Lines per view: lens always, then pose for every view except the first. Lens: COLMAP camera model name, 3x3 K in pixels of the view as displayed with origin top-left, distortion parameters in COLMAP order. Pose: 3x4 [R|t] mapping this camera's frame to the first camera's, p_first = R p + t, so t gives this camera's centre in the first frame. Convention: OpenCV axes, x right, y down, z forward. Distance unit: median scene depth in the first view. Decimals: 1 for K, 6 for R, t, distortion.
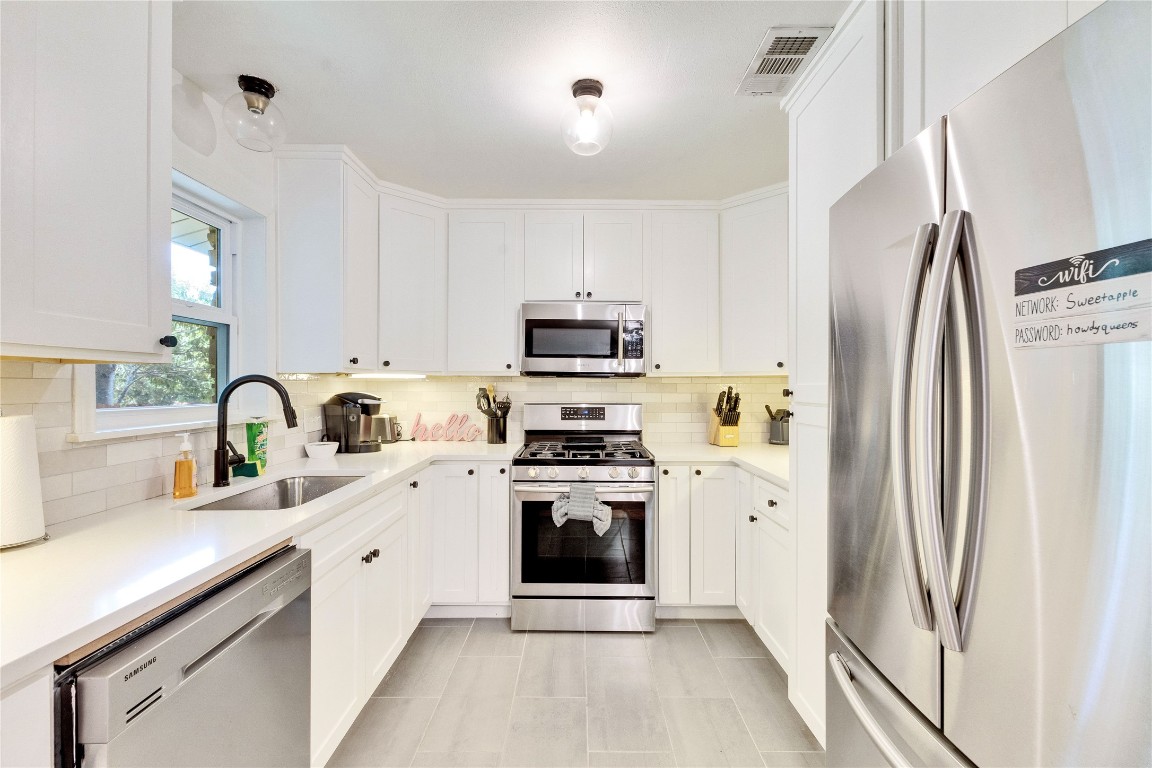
lens RADIAL K [[485.3, 0, 576.0], [0, 485.3, 384.0], [0, 0, 1]] dist [0.001140, 0.000396]
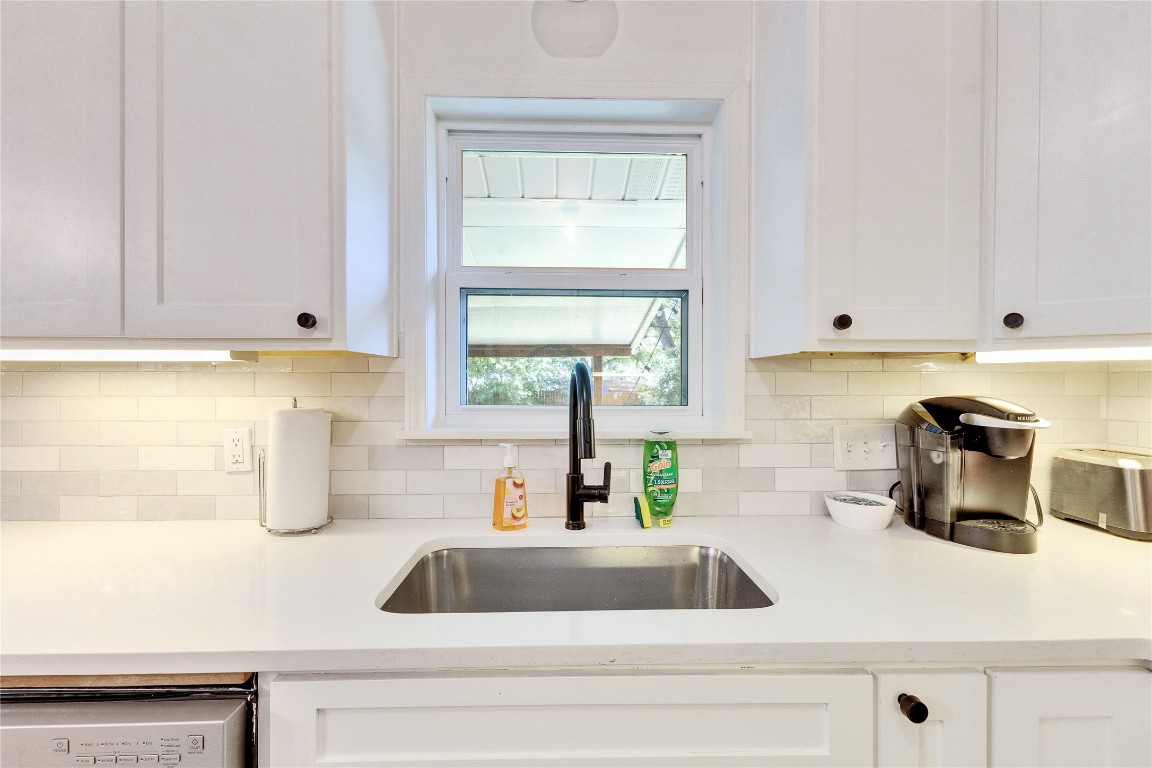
lens RADIAL K [[485.3, 0, 576.0], [0, 485.3, 384.0], [0, 0, 1]] dist [0.001140, 0.000396]
pose [[0.022110, 0.017523, -0.999602, -0.040740], [0.000954, 0.999846, 0.017549, -0.003040], [0.999755, -0.001341, 0.022090, 0.883927]]
